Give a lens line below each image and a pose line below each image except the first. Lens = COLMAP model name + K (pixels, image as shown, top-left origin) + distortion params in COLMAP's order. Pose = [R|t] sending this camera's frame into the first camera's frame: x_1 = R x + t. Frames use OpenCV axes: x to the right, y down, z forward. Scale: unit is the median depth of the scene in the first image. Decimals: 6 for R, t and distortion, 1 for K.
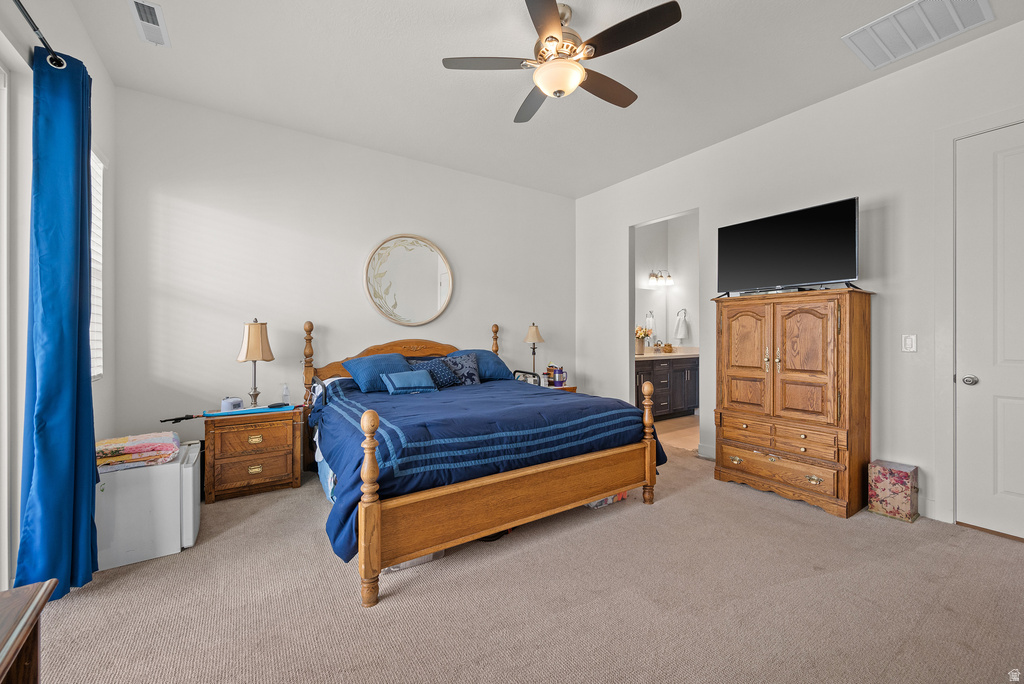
lens RADIAL K [[409.2, 0, 512.8], [0, 409.2, 337.7], [0, 0, 1]] dist [0.001013, 0.000007]
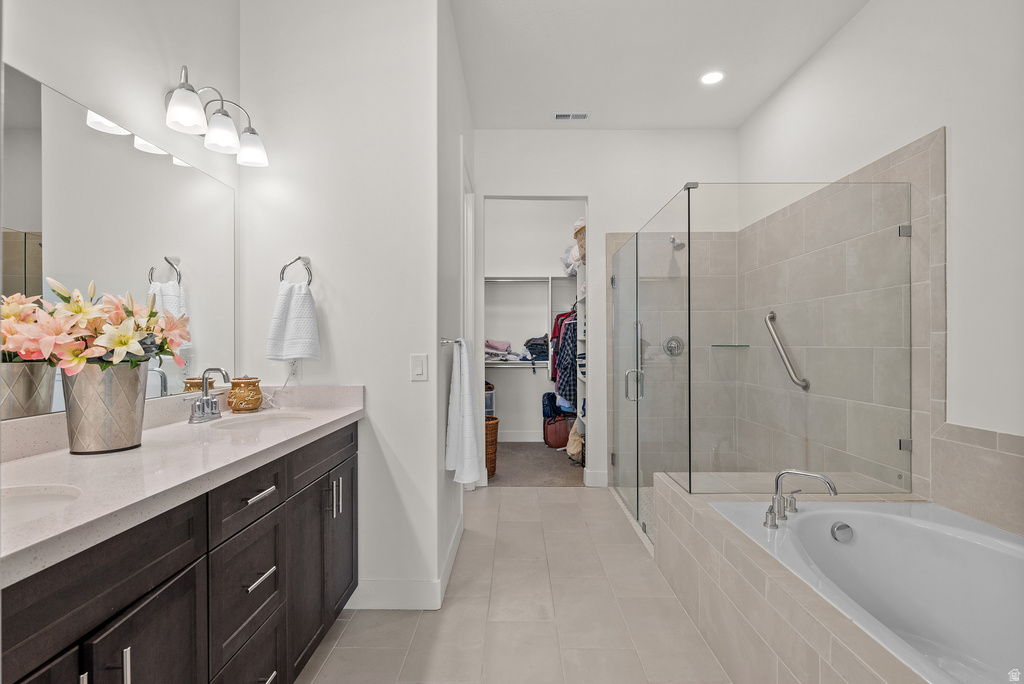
lens RADIAL K [[483.1, 0, 512.0], [0, 483.1, 342.0], [0, 0, 1]] dist [0.000174, 0.000001]
pose [[0.564089, 0.005987, 0.825693, 0.218713], [0.007862, 0.999889, -0.012621, -0.004081], [-0.825677, 0.013611, 0.563979, 0.687633]]
